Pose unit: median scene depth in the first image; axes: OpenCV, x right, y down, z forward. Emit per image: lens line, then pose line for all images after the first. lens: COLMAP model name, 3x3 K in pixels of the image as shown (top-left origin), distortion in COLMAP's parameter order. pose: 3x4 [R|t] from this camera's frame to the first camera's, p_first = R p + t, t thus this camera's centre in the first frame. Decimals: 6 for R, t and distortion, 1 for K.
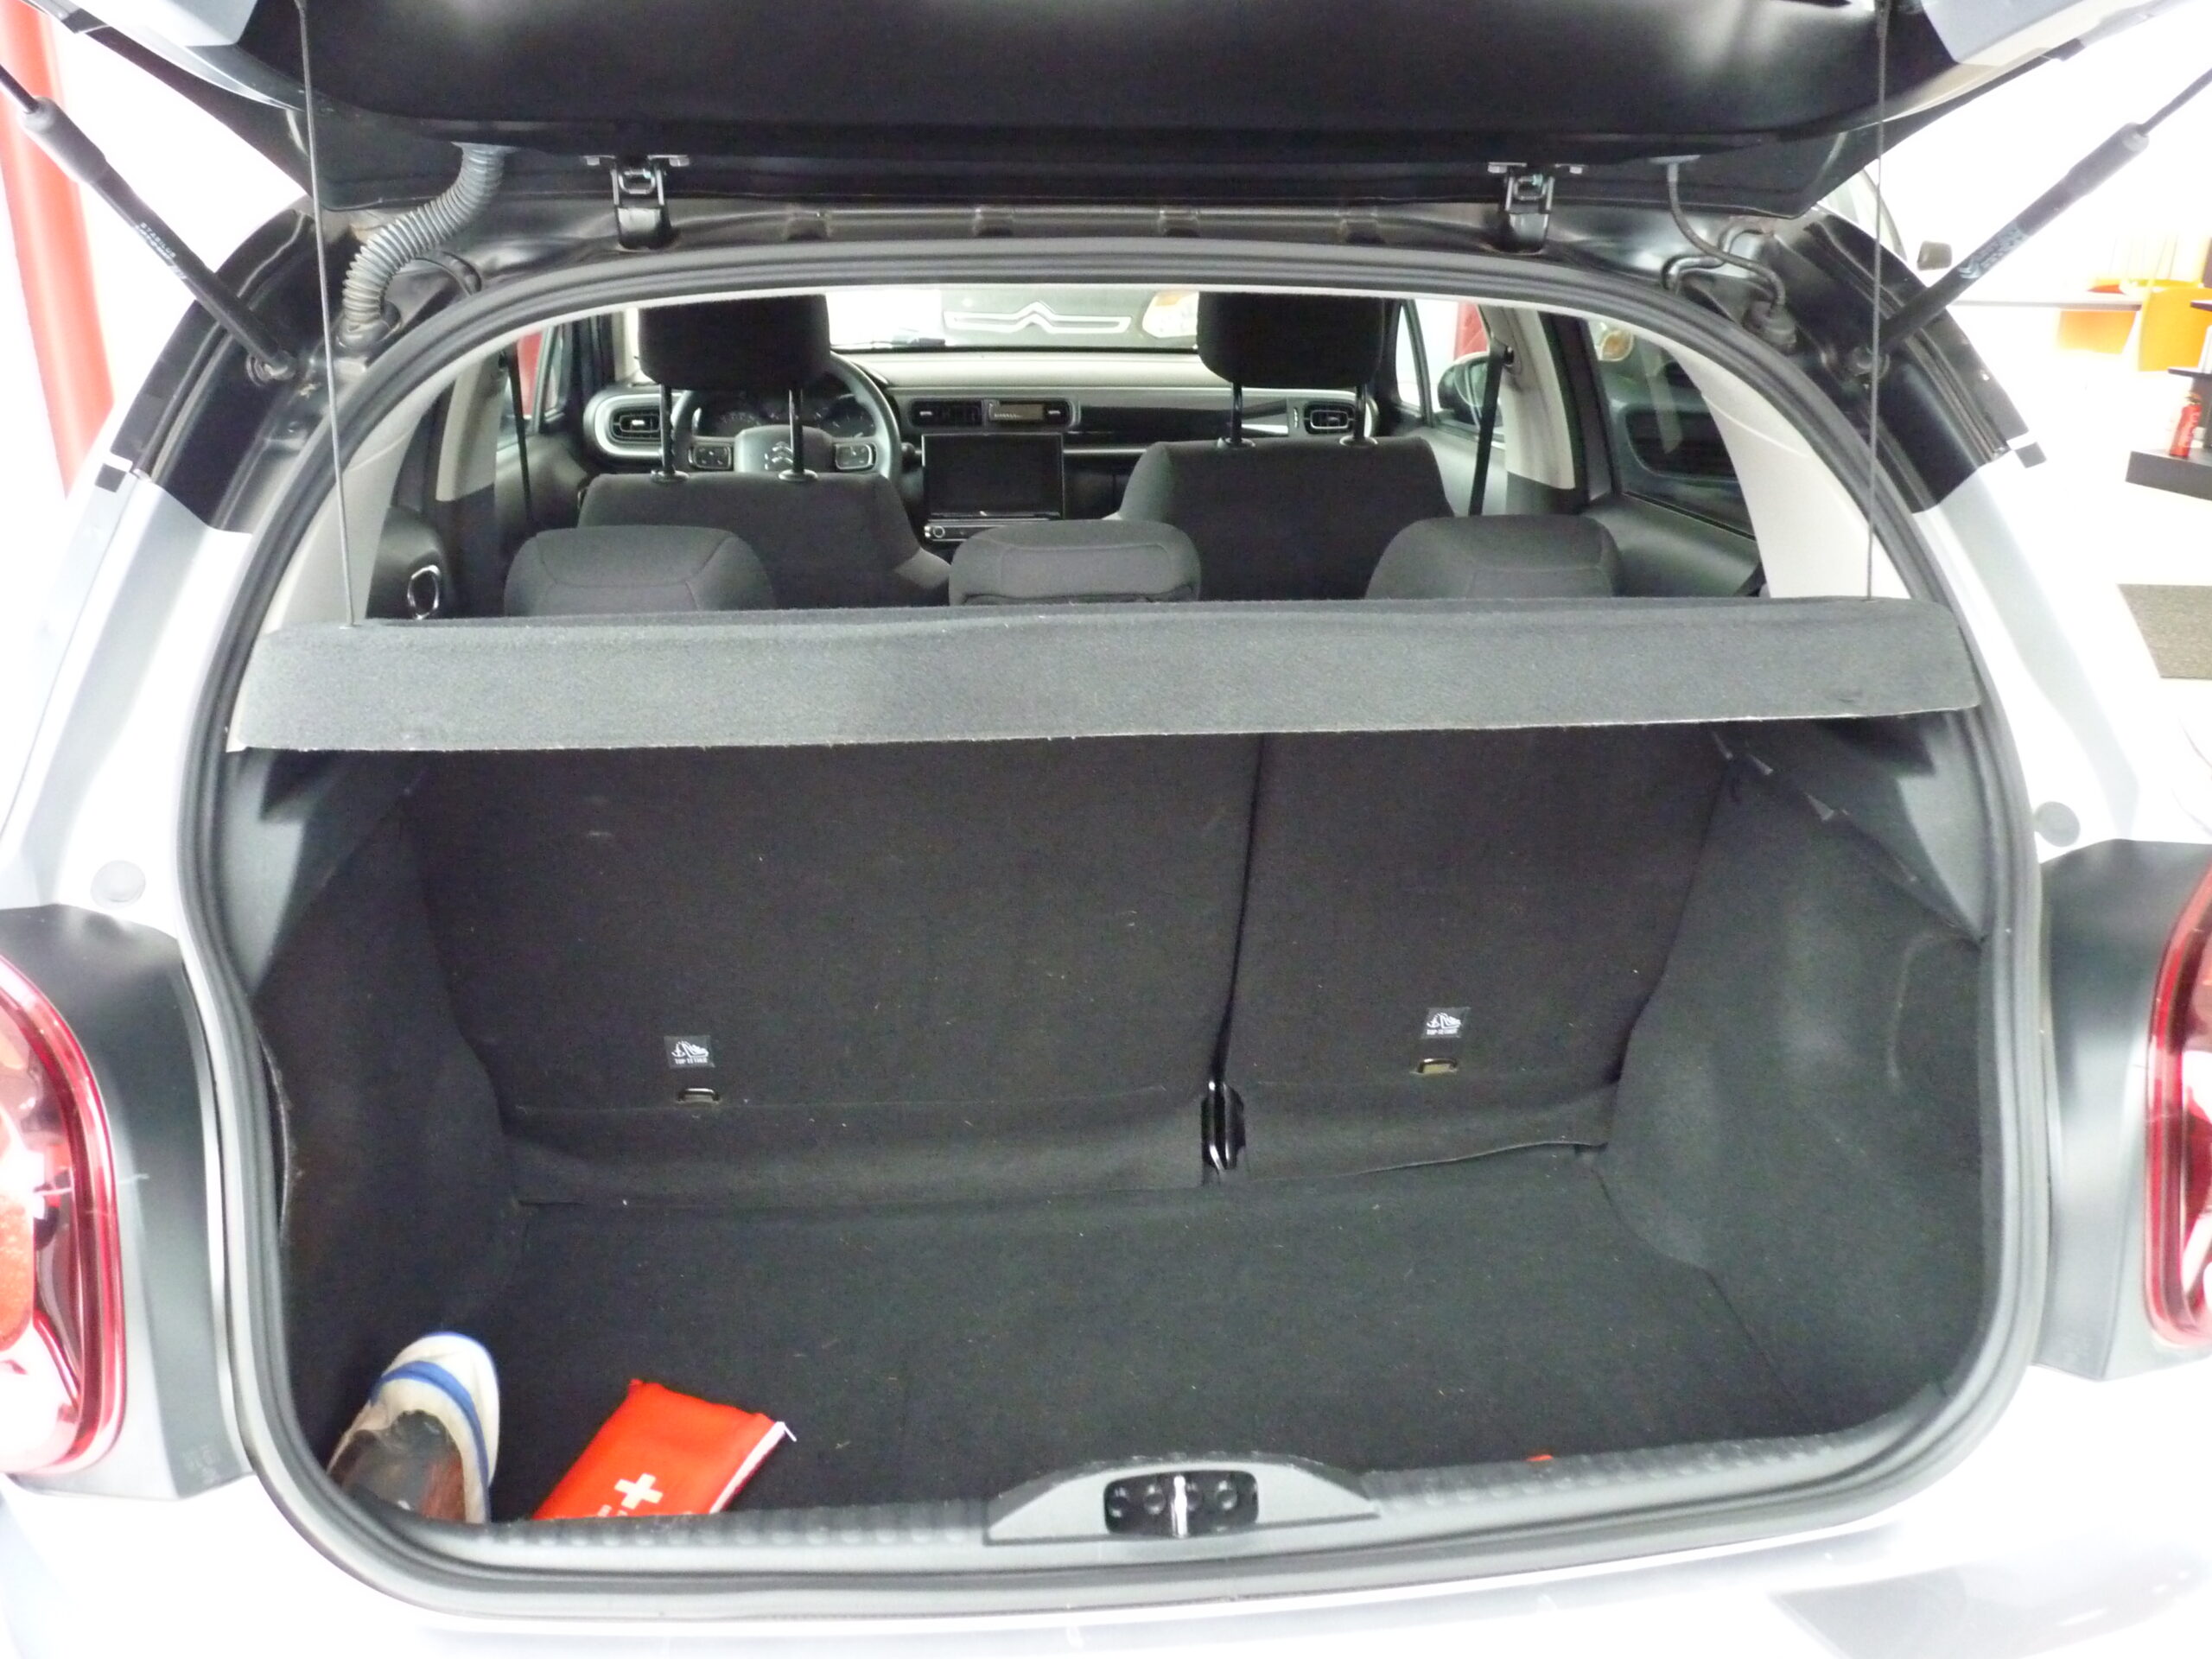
lens RADIAL K [[1756.5, 0, 1104.9], [0, 1756.5, 826.2], [0, 0, 1]] dist [-0.010181, -0.008429]
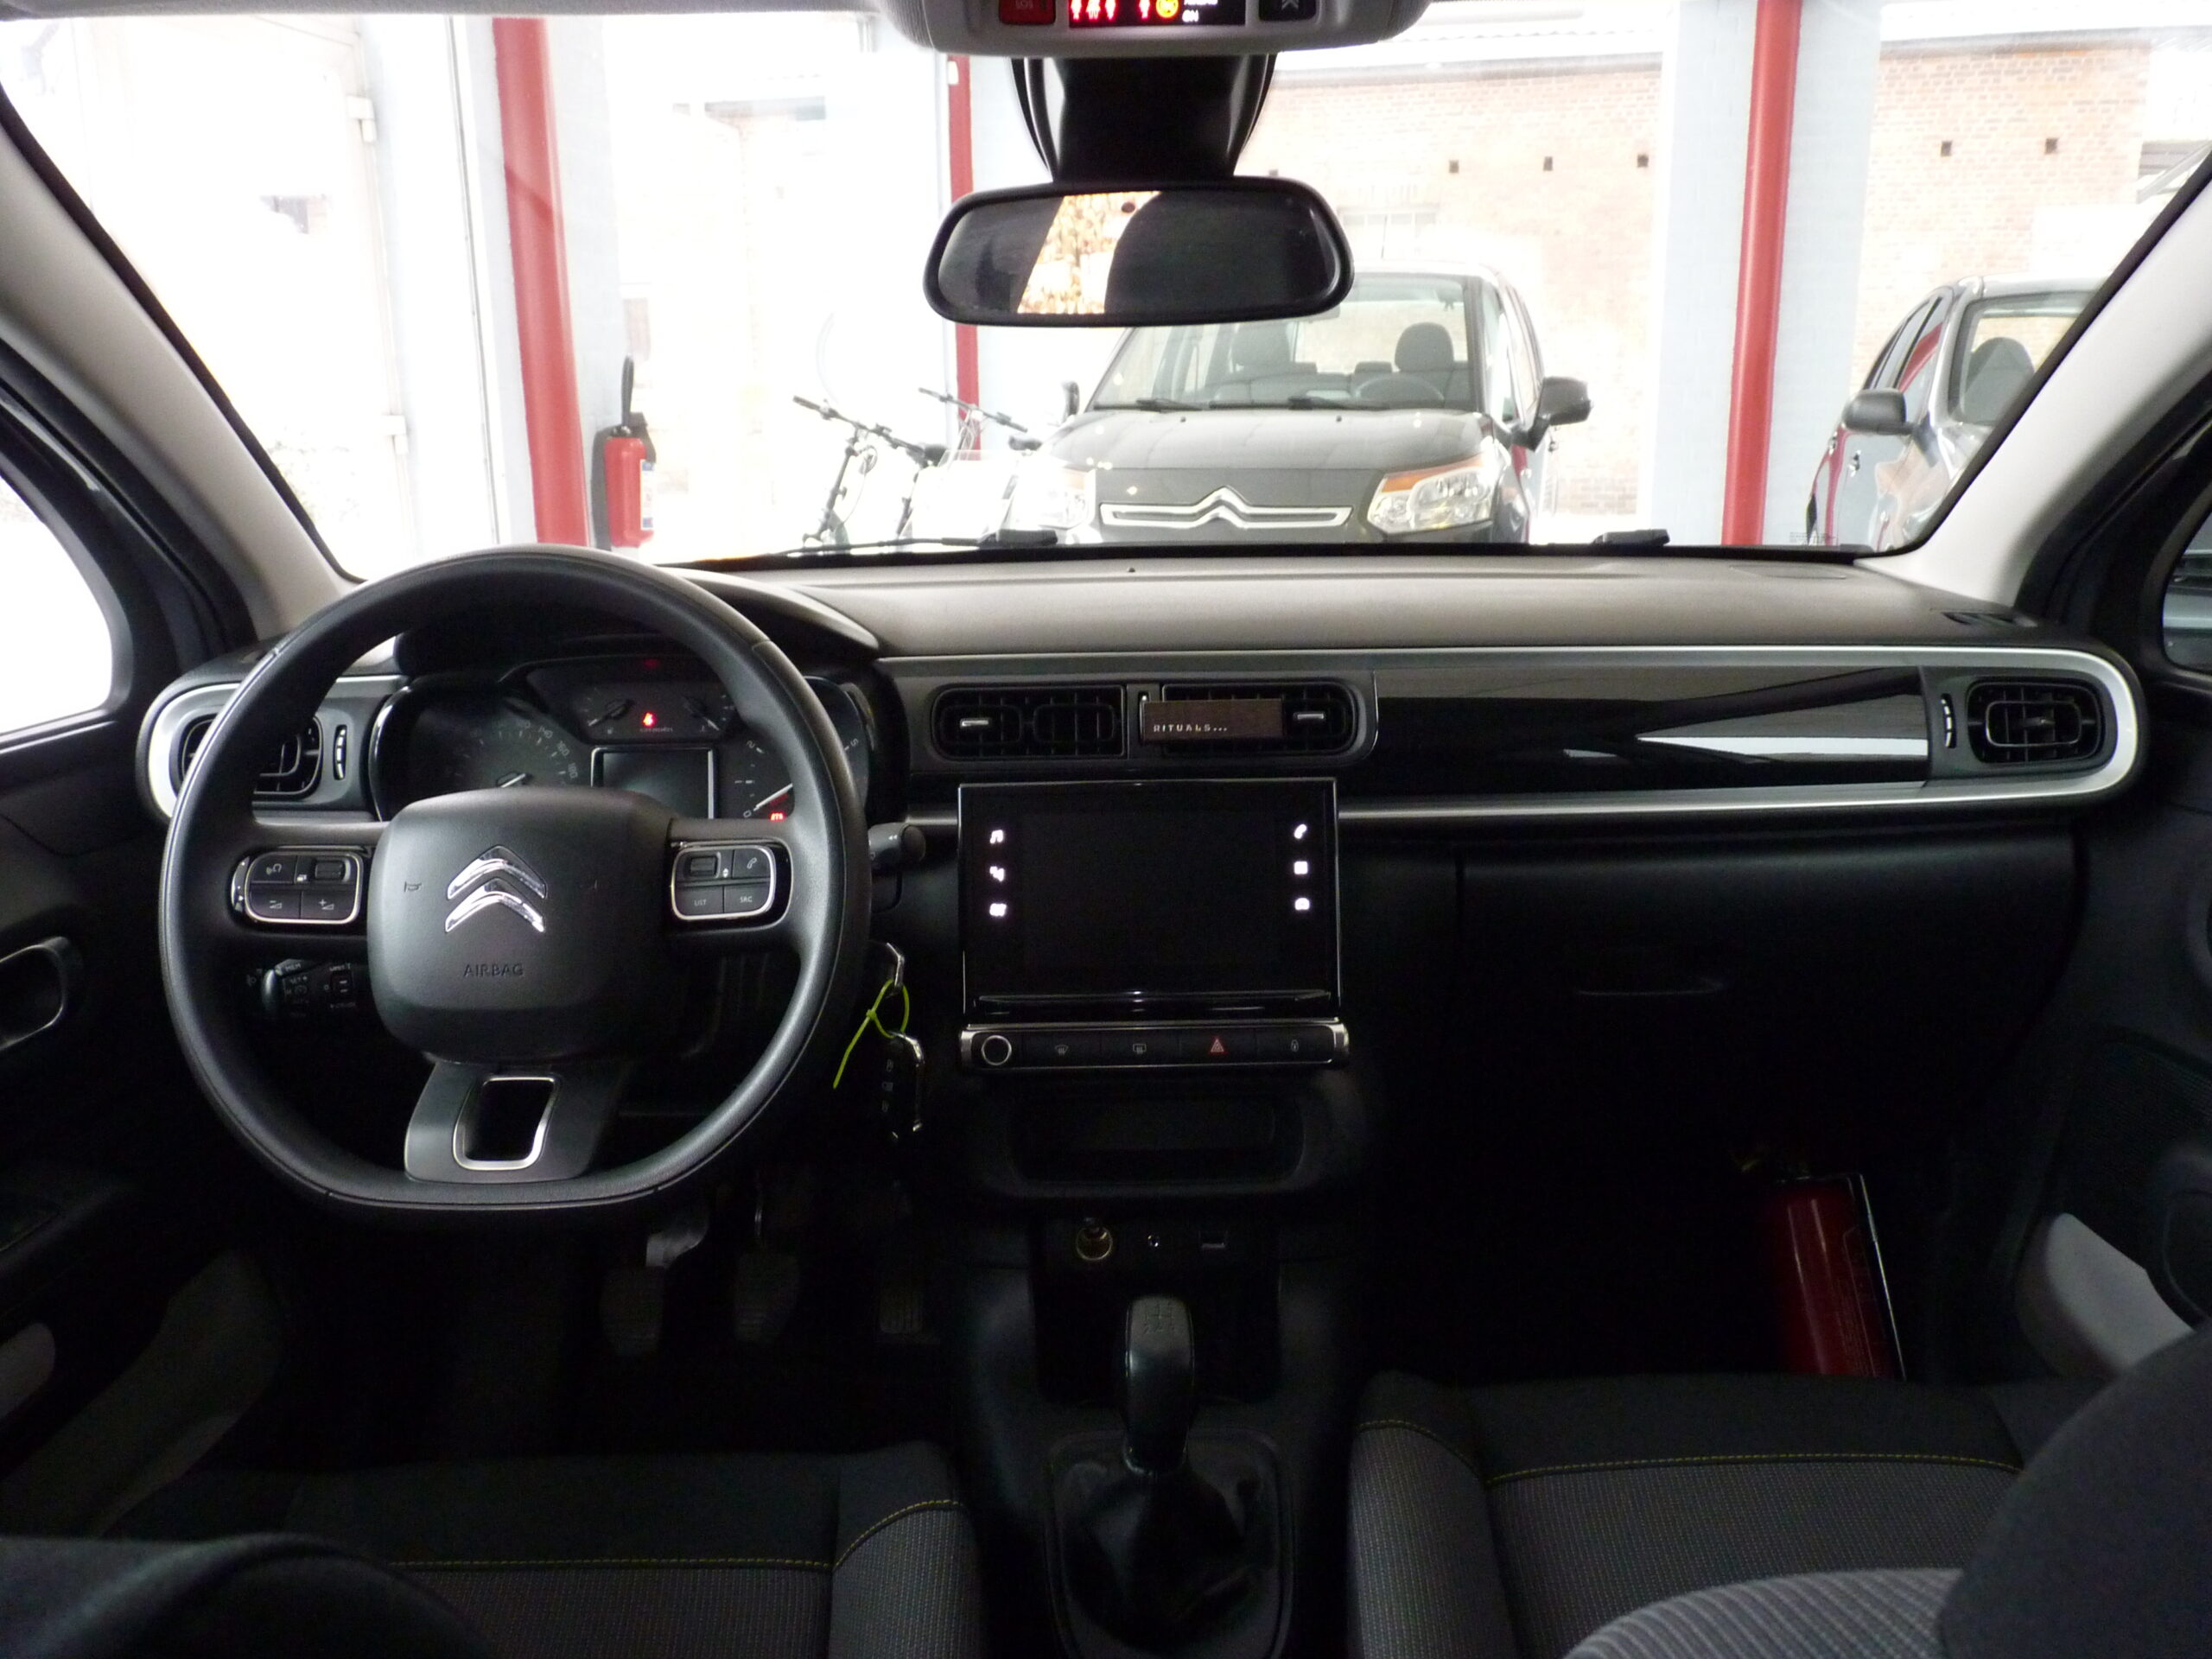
lens RADIAL K [[1756.5, 0, 1107.0], [0, 1756.5, 832.2], [0, 0, 1]] dist [-0.010181, -0.008429]
pose [[0.995209, -0.001281, -0.097759, -0.035668], [-0.009176, 0.994277, -0.106440, -0.170088], [0.097336, 0.106827, 0.989502, 0.624461]]
